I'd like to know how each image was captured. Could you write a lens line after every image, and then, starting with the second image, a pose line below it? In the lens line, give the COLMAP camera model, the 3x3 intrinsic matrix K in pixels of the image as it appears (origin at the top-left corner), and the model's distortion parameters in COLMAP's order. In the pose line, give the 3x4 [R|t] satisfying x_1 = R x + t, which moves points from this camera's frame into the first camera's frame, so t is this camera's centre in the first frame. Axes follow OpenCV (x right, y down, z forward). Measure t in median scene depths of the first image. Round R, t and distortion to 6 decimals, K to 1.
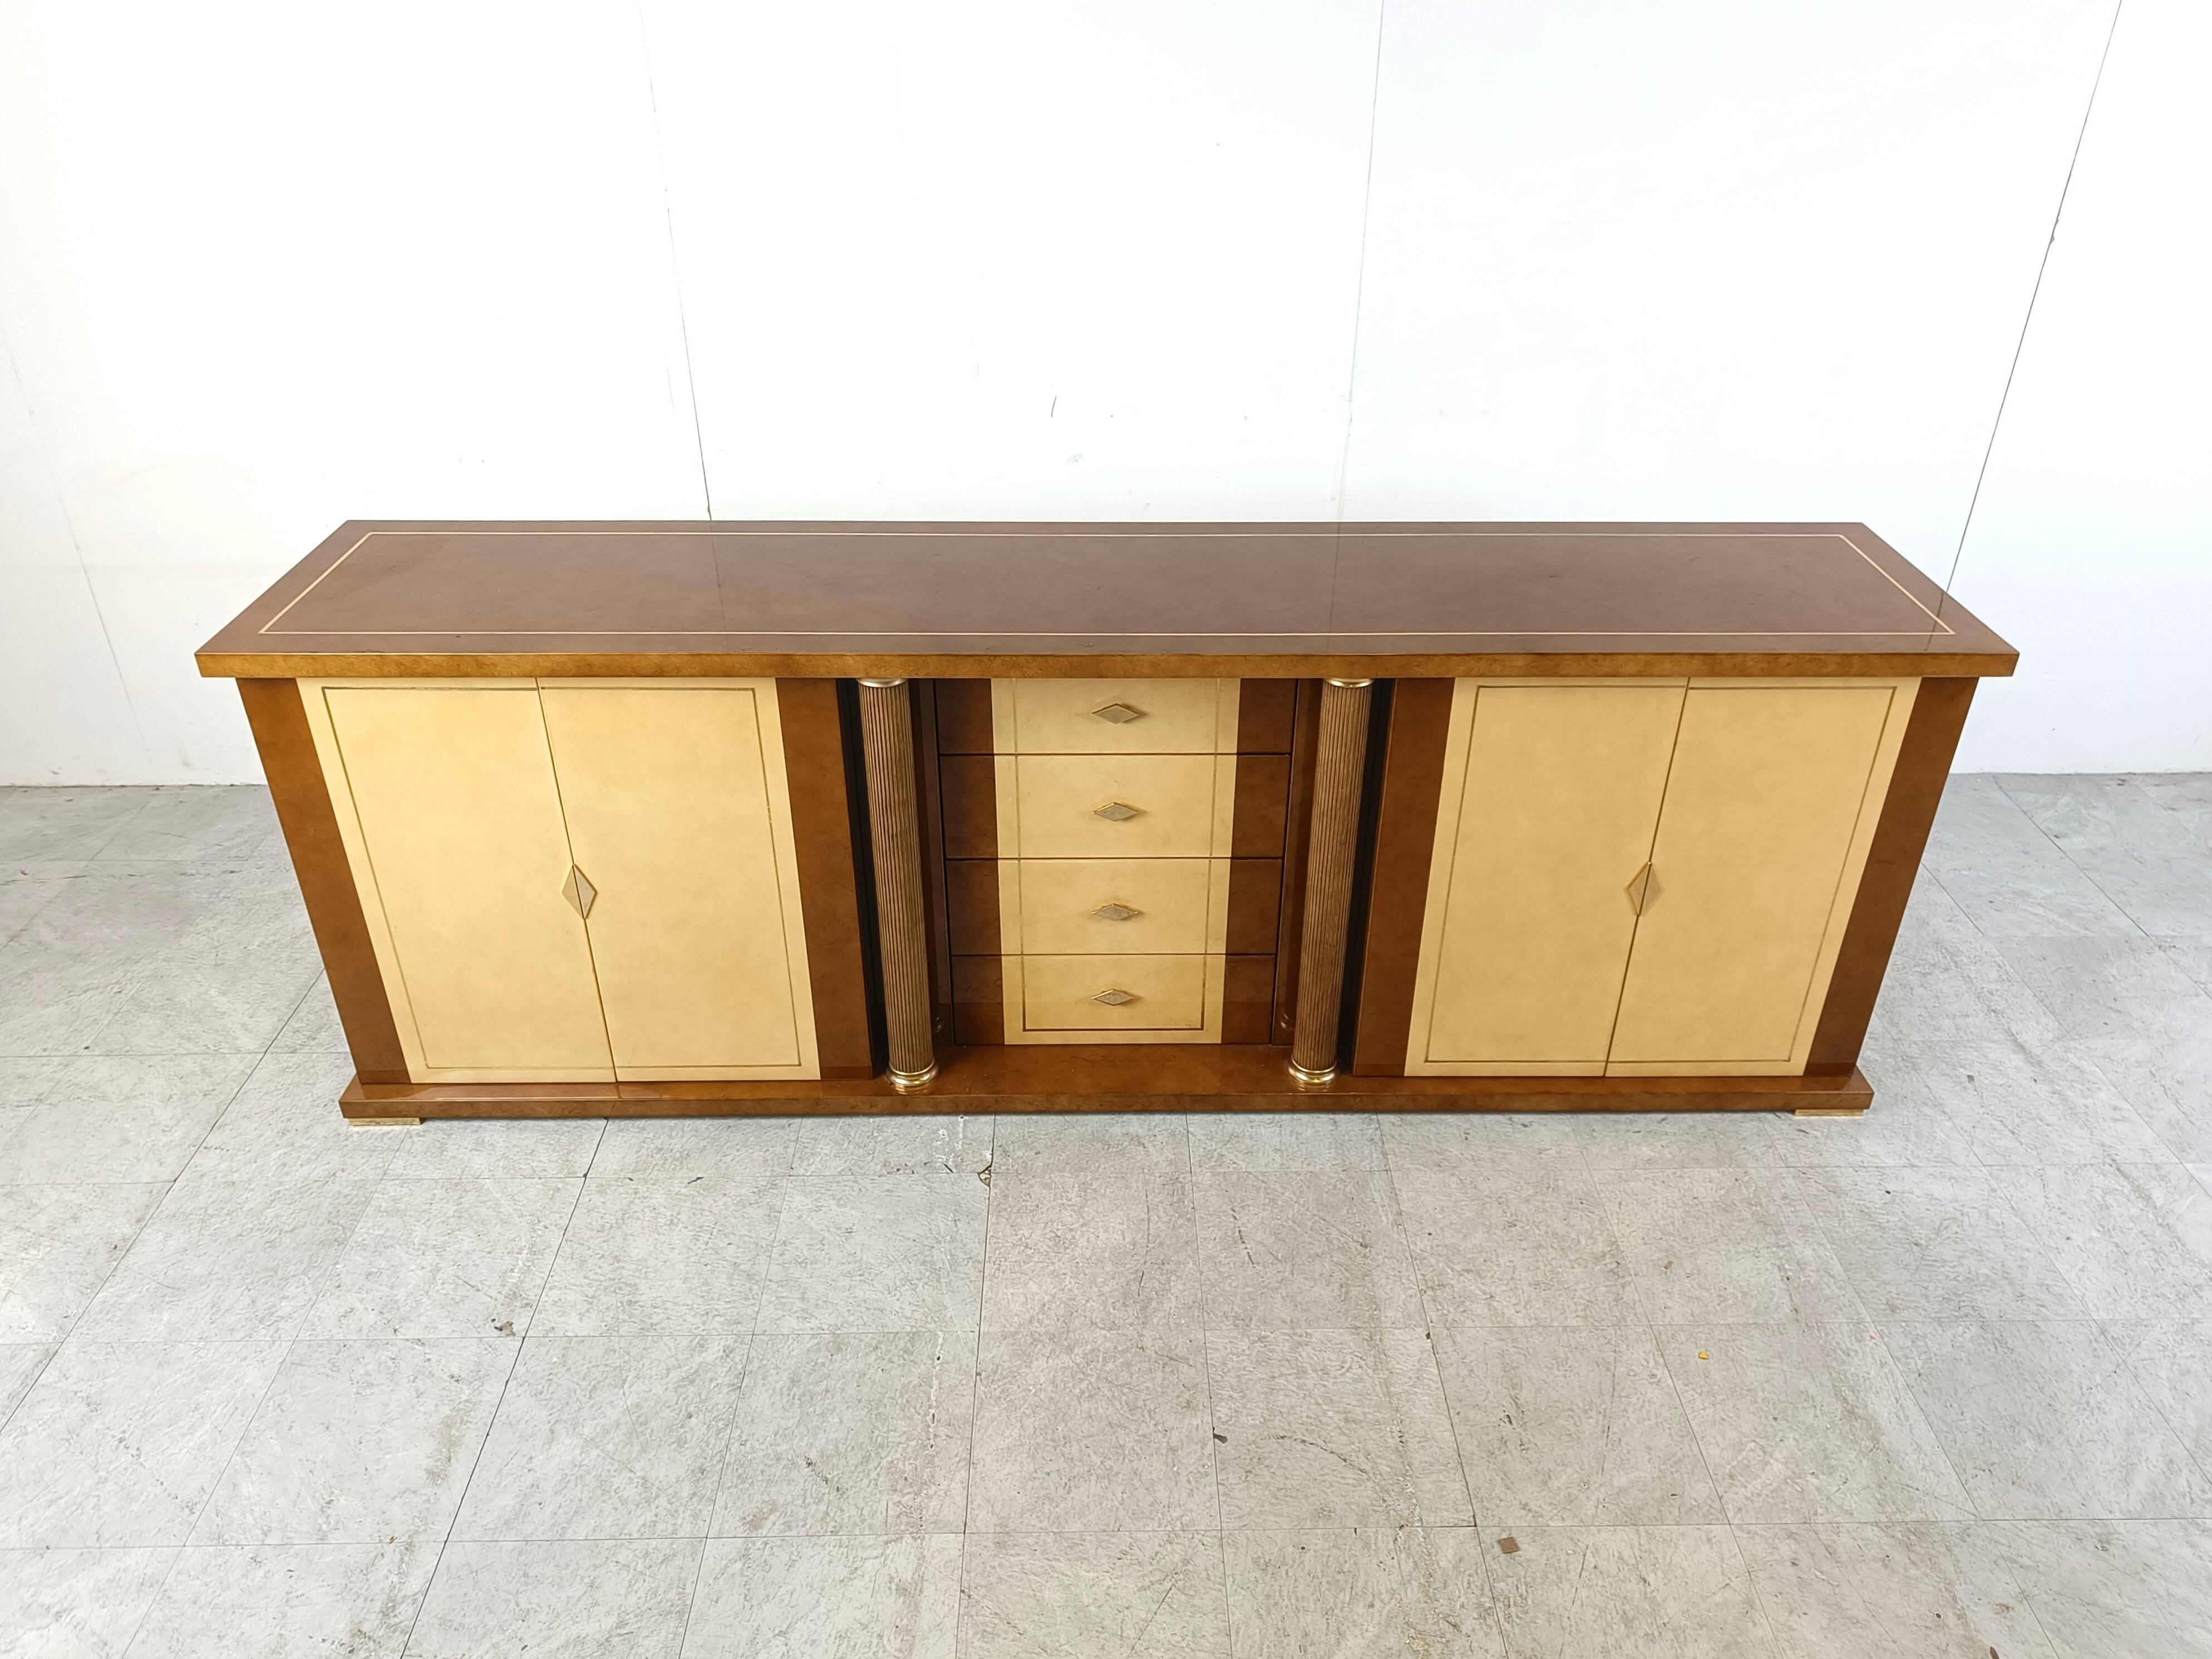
lens RADIAL K [[1613.5, 0, 1112.3], [0, 1613.5, 848.8], [0, 0, 1]] dist [0.007248, 0.000792]
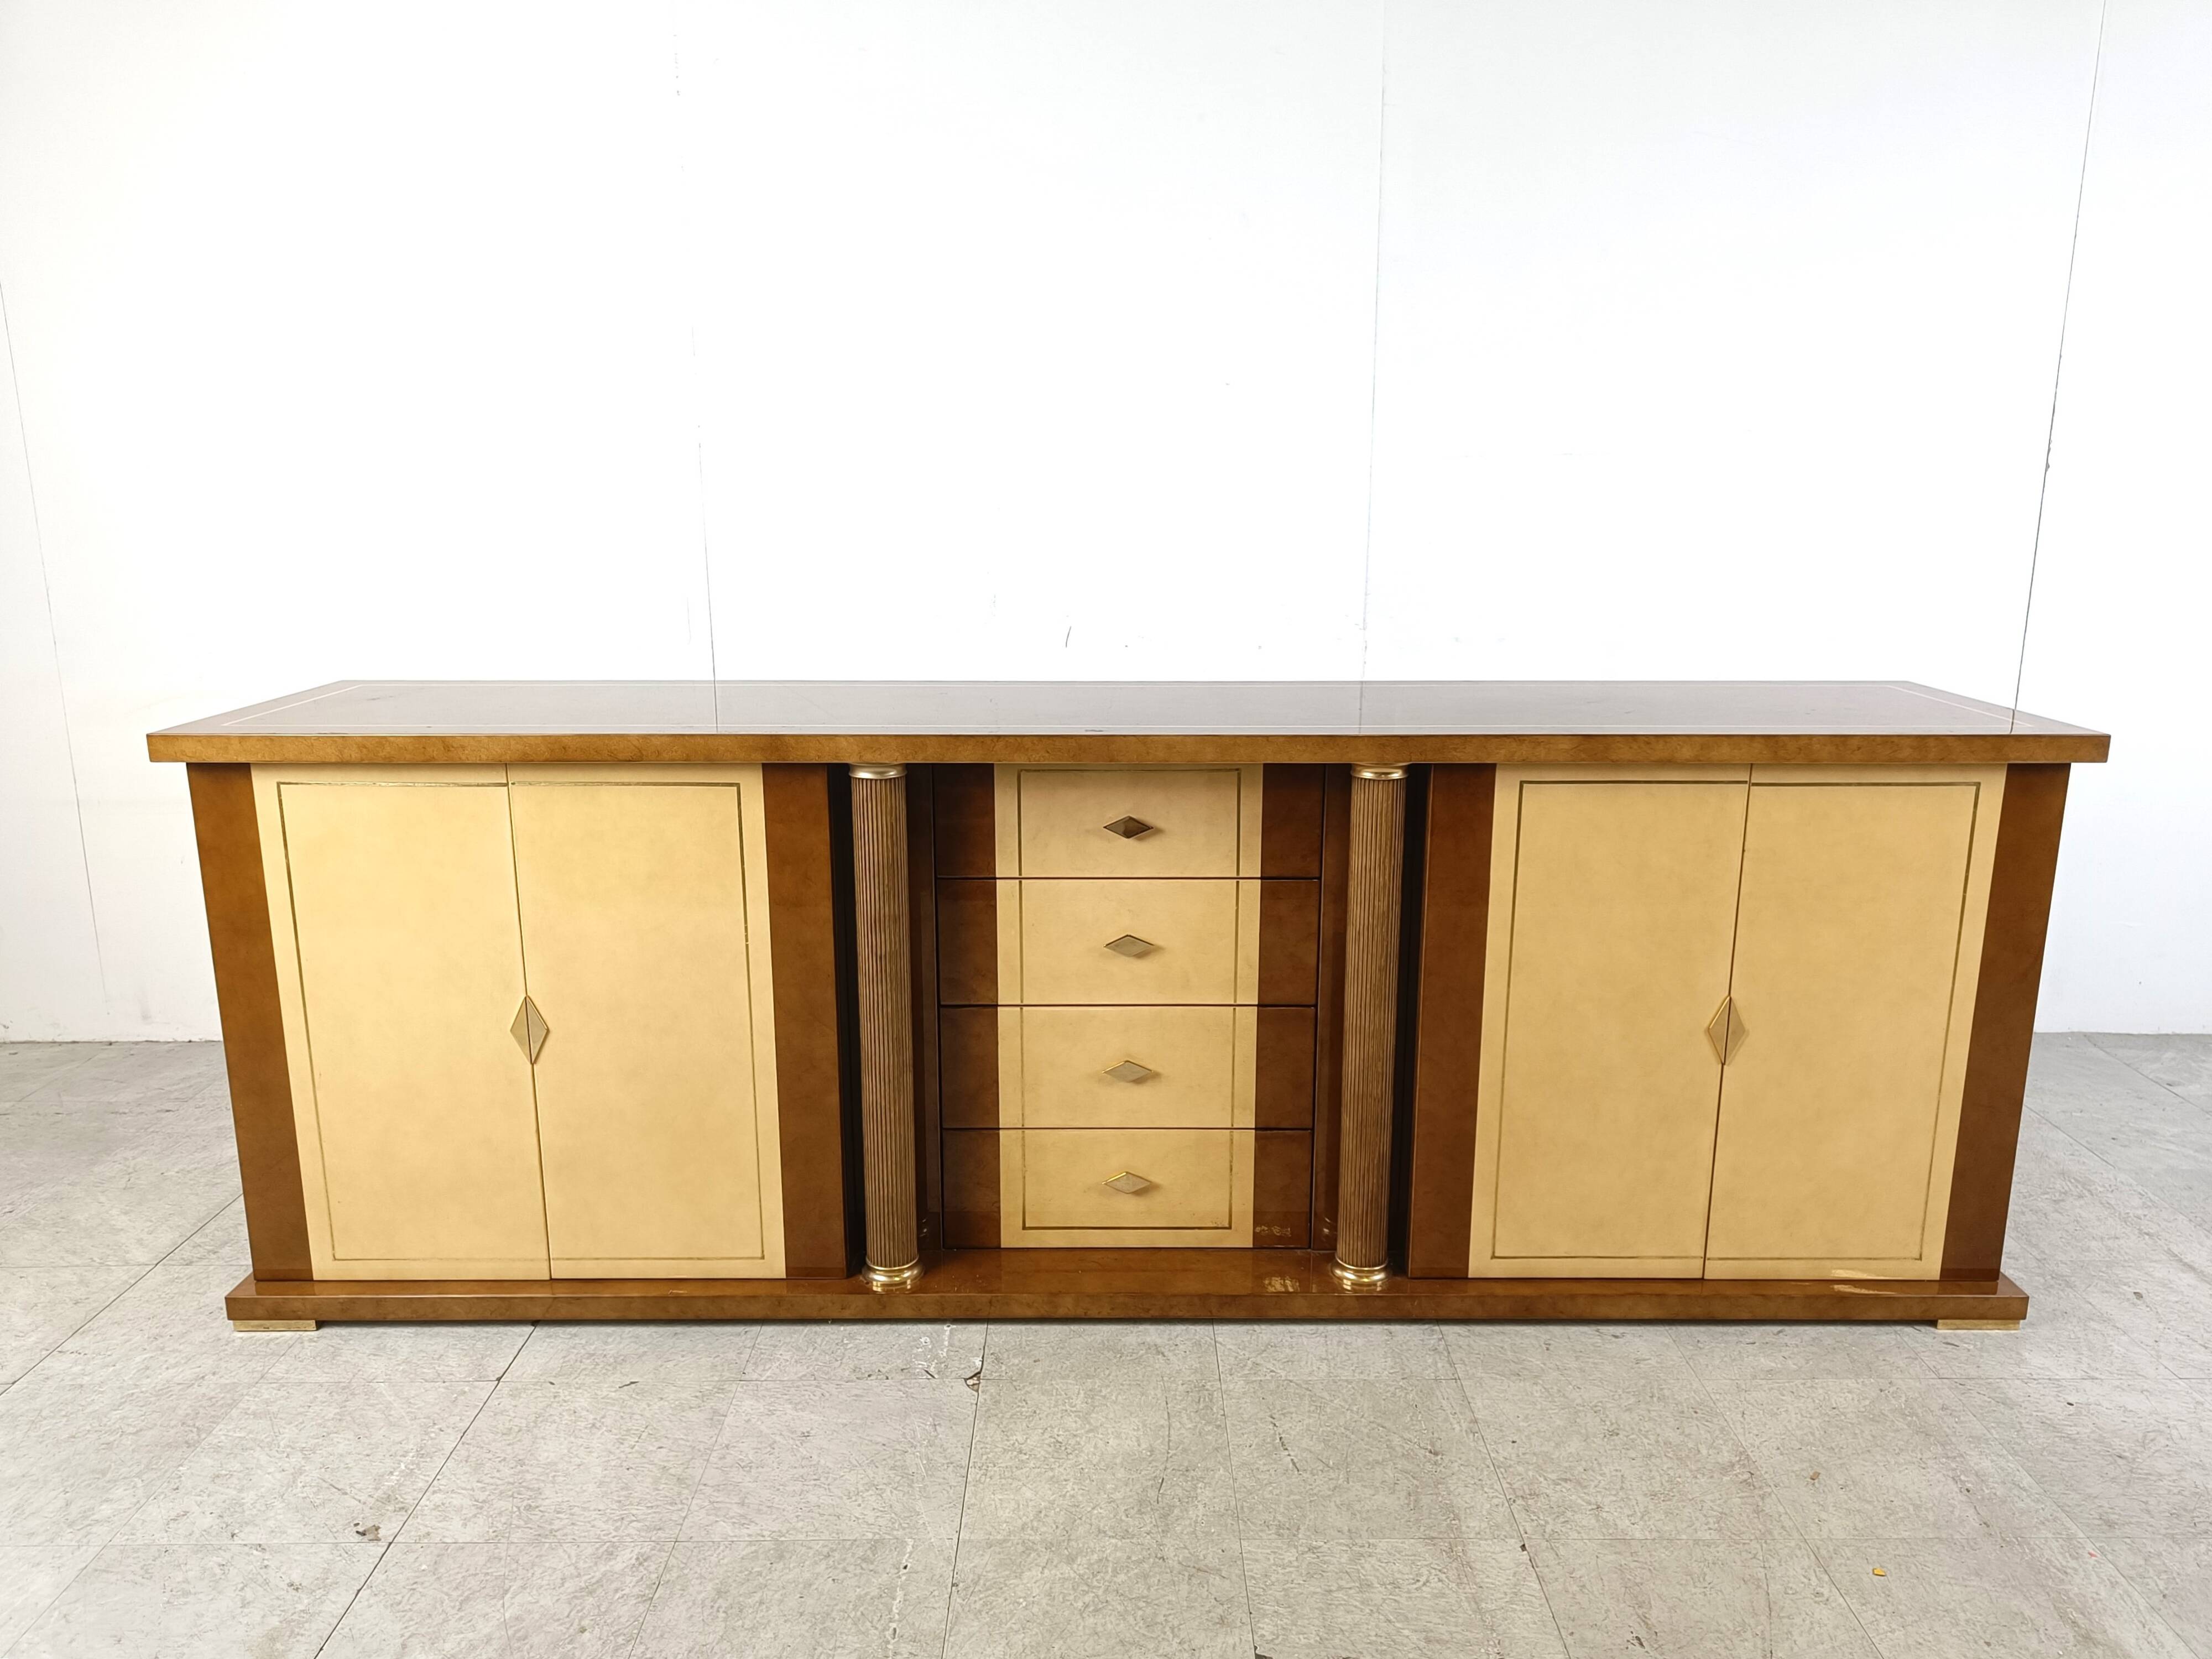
lens RADIAL K [[1596.8, 0, 1106.0], [0, 1596.8, 829.5], [0, 0, 1]] dist [0.008555, 0.001032]
pose [[0.999854, -0.002487, -0.016930, 0.004774], [-0.003008, 0.948436, -0.316954, 0.211371], [0.016845, 0.316959, 0.948290, 0.136655]]
